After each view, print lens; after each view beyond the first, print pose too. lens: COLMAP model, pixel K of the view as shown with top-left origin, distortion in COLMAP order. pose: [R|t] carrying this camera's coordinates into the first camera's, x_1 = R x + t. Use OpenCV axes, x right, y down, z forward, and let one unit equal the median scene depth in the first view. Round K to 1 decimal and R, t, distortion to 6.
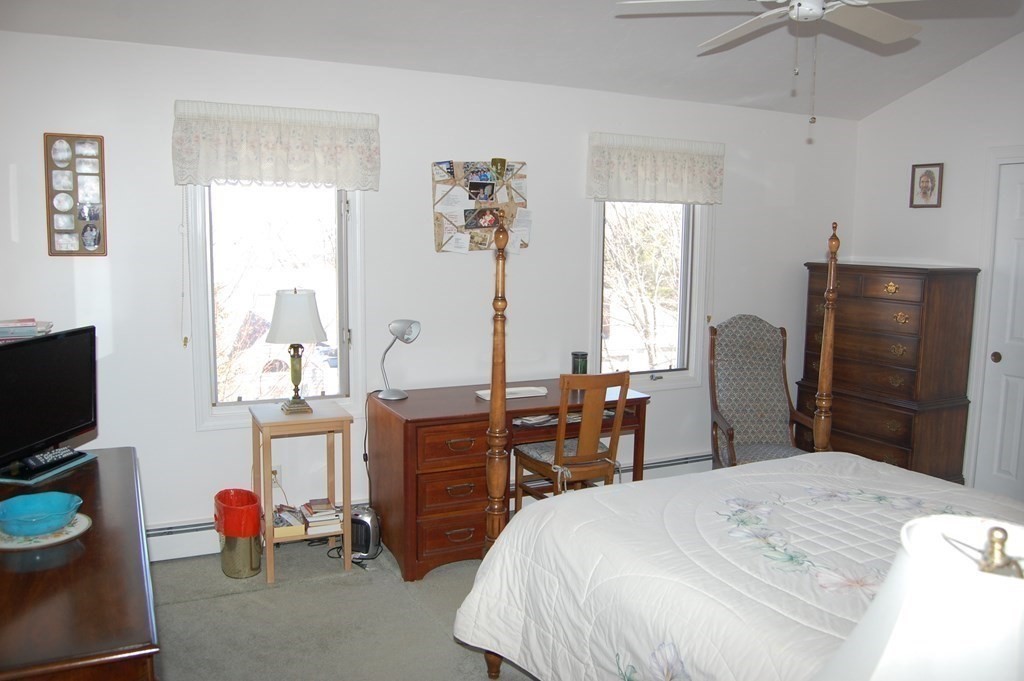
lens RADIAL K [[780.3, 0, 512.0], [0, 780.3, 340.5], [0, 0, 1]] dist [-0.060105, 0.000884]
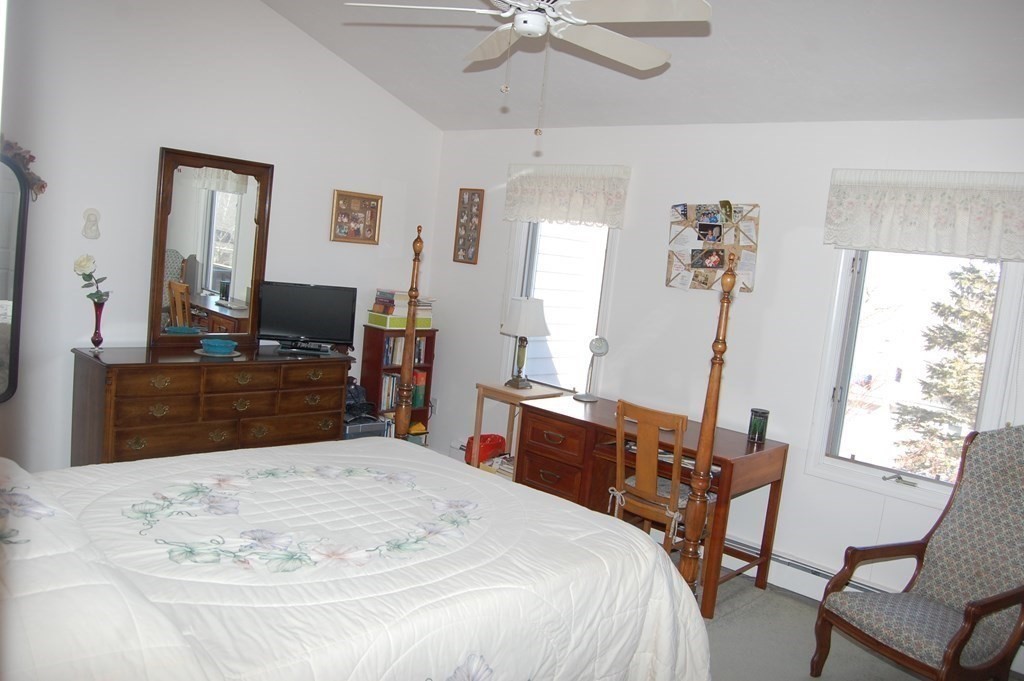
lens RADIAL K [[806.4, 0, 512.0], [0, 806.4, 340.5], [0, 0, 1]] dist [-0.145352, 0.001575]
pose [[0.311763, 0.125807, -0.941794, 0.880940], [-0.225808, 0.972608, 0.055174, -0.052397], [0.922938, 0.195463, 0.331631, 0.437605]]
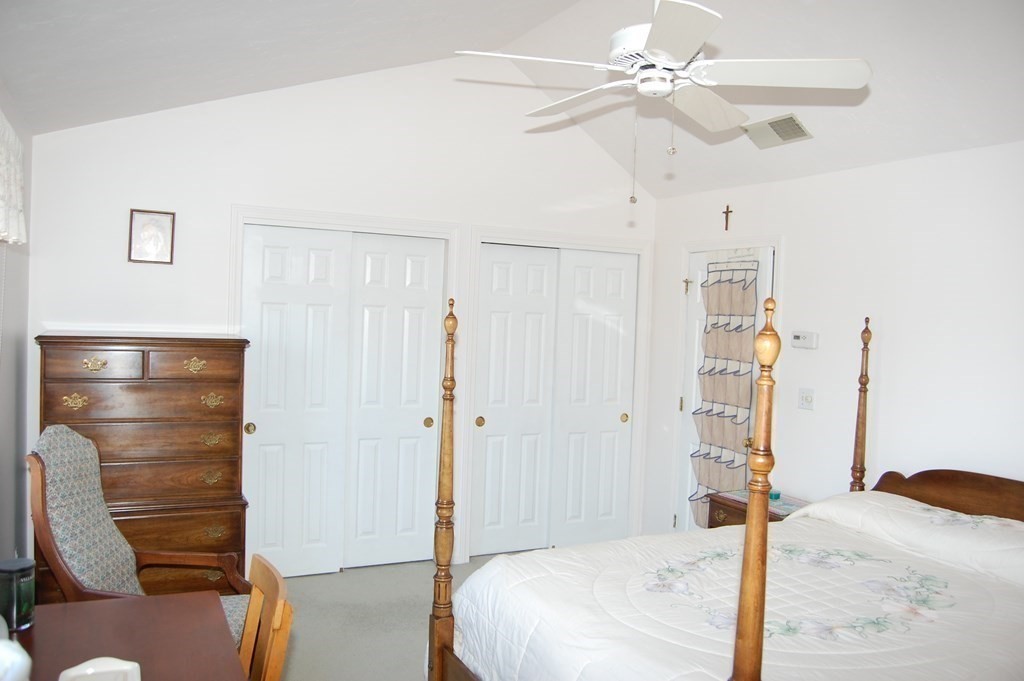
lens RADIAL K [[780.3, 0, 512.0], [0, 780.3, 340.5], [0, 0, 1]] dist [-0.060105, 0.000884]
pose [[0.041414, -0.046509, 0.998059, -1.140860], [0.088424, 0.995167, 0.042705, -0.152780], [-0.995222, 0.086484, 0.045327, 0.892356]]
